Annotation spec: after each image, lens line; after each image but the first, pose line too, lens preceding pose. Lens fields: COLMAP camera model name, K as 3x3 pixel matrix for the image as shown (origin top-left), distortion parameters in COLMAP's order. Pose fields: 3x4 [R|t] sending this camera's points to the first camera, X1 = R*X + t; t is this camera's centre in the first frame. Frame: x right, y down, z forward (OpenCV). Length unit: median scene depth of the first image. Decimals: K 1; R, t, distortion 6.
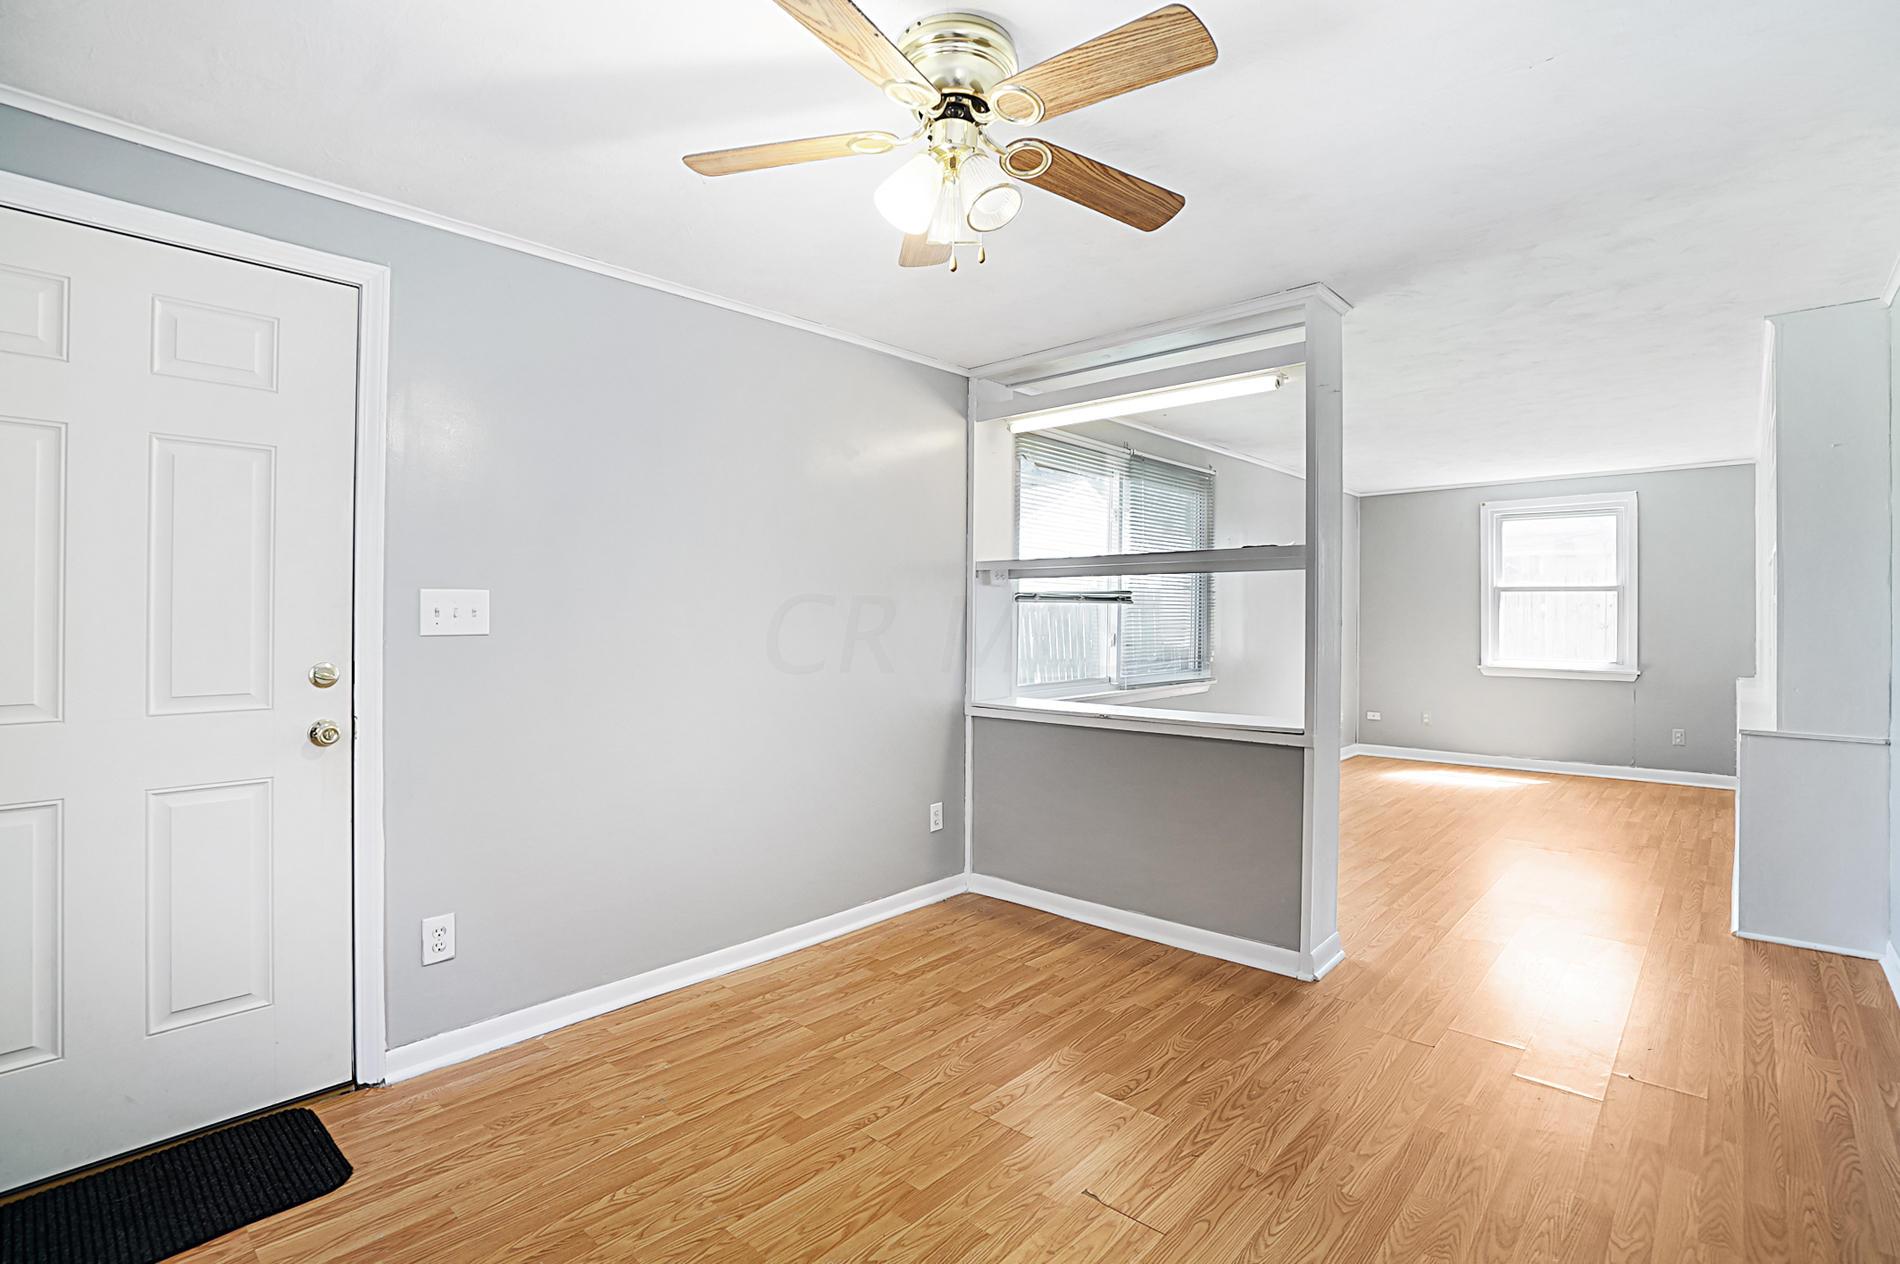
lens RADIAL K [[887.6, 0, 993.6], [0, 887.6, 620.6], [0, 0, 1]] dist [-0.032619, 0.007494]
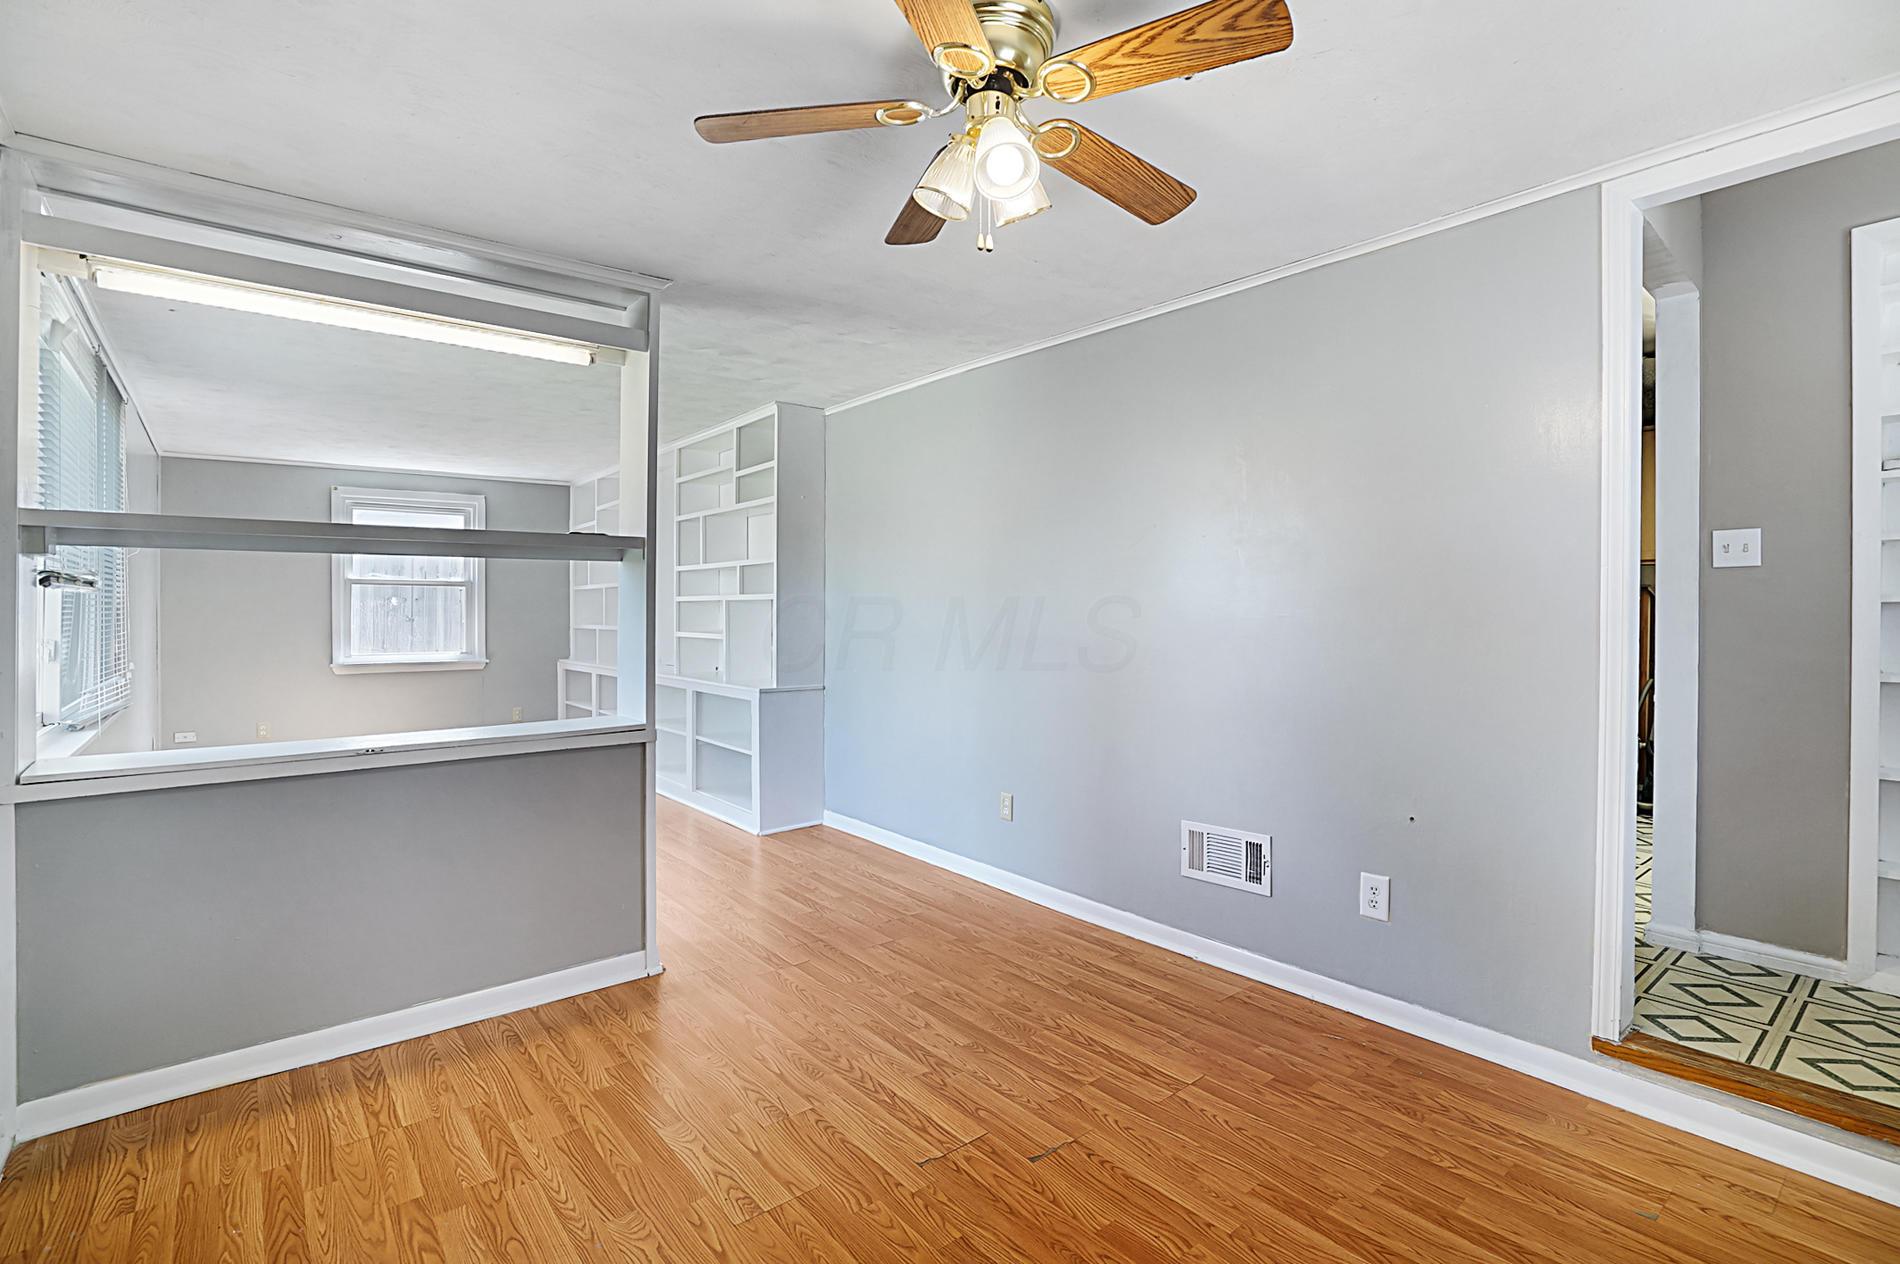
lens RADIAL K [[887.6, 0, 956.3], [0, 887.6, 625.6], [0, 0, 1]] dist [-0.032619, 0.007494]
pose [[0.169849, -0.018707, 0.985293, -0.546668], [0.005687, 0.999822, 0.018003, -0.003316], [-0.985454, 0.002545, 0.169925, 0.473757]]
